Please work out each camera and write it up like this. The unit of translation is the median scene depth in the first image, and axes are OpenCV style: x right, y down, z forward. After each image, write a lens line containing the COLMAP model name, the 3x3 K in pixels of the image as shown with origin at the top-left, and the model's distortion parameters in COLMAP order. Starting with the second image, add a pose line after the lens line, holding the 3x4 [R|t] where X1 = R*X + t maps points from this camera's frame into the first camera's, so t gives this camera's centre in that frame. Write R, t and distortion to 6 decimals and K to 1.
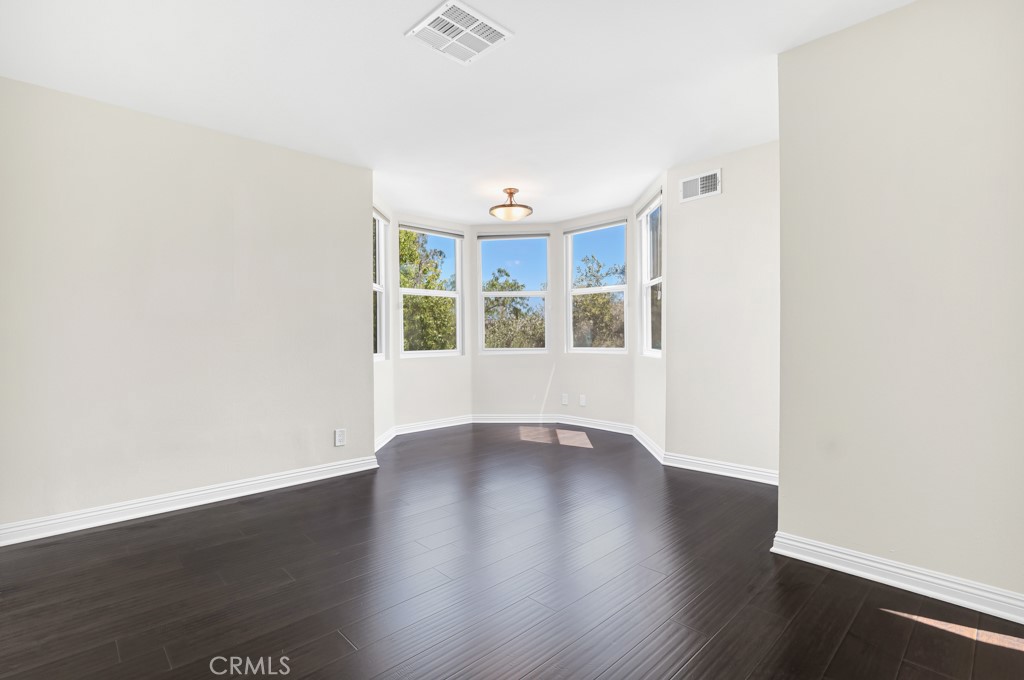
lens RADIAL K [[488.7, 0, 515.7], [0, 488.7, 342.9], [0, 0, 1]] dist [-0.013644, 0.000382]
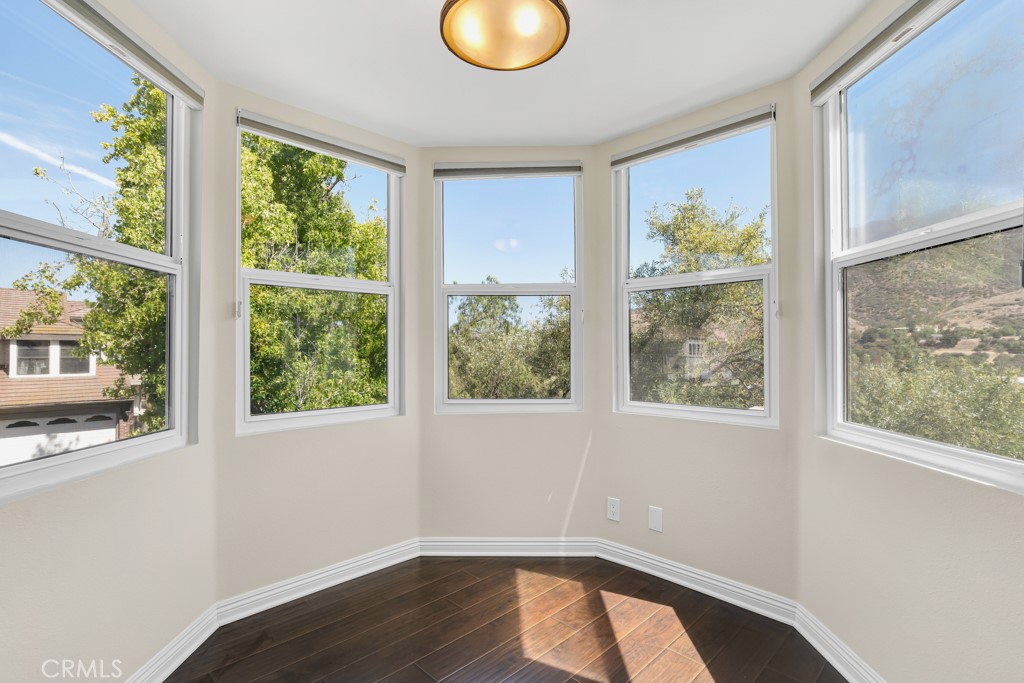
lens RADIAL K [[488.7, 0, 518.5], [0, 488.7, 347.9], [0, 0, 1]] dist [-0.013644, 0.000382]
pose [[0.999626, 0.006823, 0.026467, -0.005776], [-0.006384, 0.999841, -0.016648, -0.033959], [-0.026576, 0.016473, 0.999511, 0.524628]]
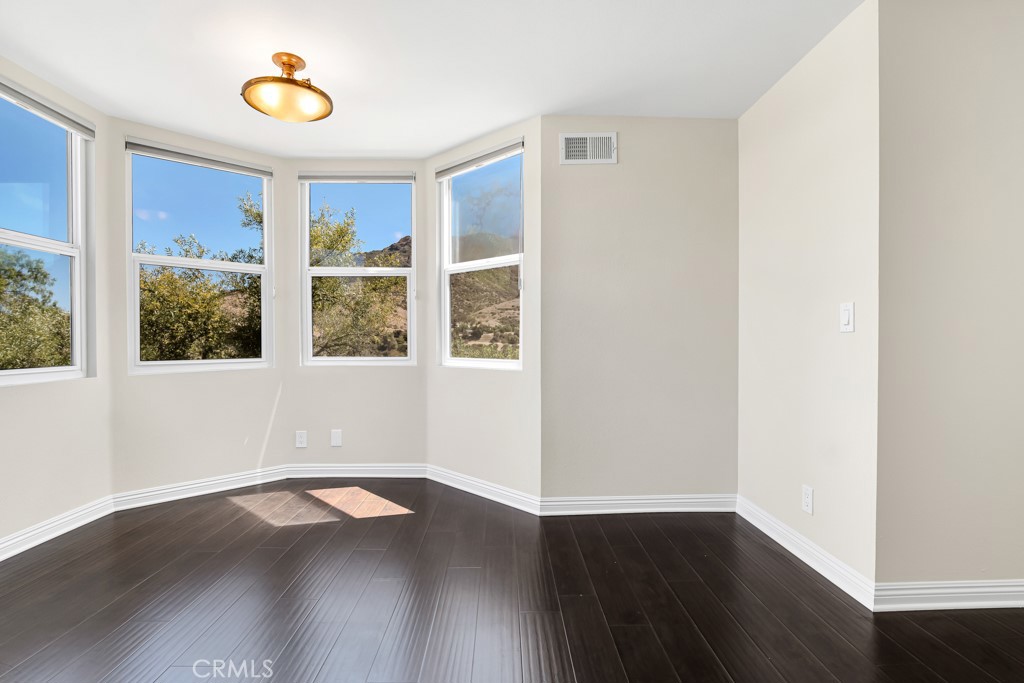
lens RADIAL K [[488.7, 0, 515.9], [0, 488.7, 345.8], [0, 0, 1]] dist [-0.013644, 0.000382]
pose [[0.670805, 0.000051, 0.741634, -0.182353], [0.005956, 0.999967, -0.005456, -0.000848], [-0.741610, 0.008077, 0.670782, 0.369645]]
